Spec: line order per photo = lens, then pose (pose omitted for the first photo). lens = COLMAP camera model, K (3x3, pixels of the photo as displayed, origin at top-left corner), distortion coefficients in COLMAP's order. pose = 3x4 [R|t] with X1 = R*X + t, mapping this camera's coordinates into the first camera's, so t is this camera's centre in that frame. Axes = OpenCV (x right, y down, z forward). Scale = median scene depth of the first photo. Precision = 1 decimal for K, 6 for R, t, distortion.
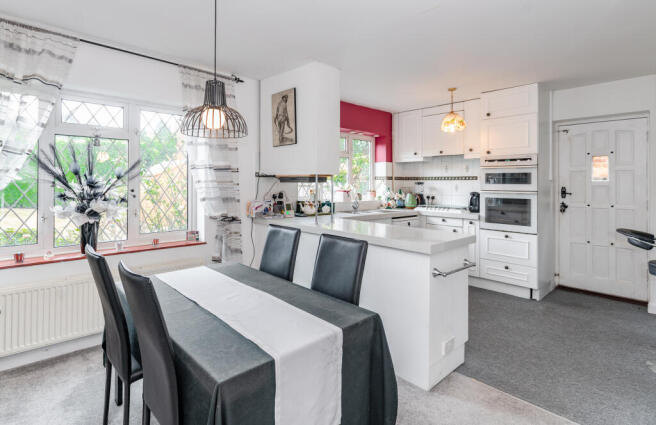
lens RADIAL K [[310.7, 0, 326.9], [0, 310.7, 182.1], [0, 0, 1]] dist [0.000220, -0.001159]
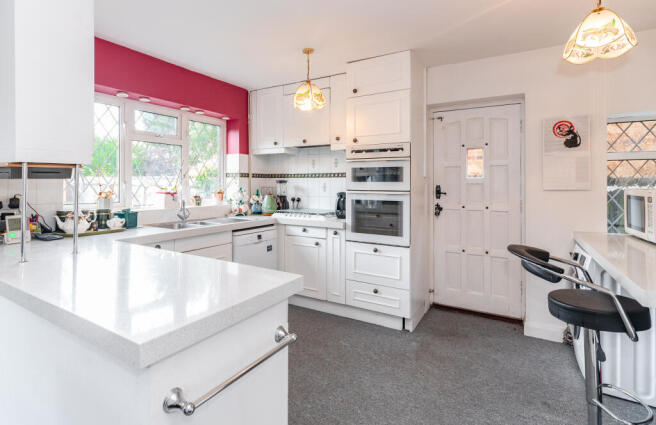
lens RADIAL K [[310.7, 0, 326.9], [0, 310.7, 182.1], [0, 0, 1]] dist [0.000220, -0.001159]
pose [[0.951298, -0.002015, 0.308267, 0.206216], [0.001975, 0.999998, 0.000442, 0.005740], [-0.308267, 0.000188, 0.951300, 0.279186]]
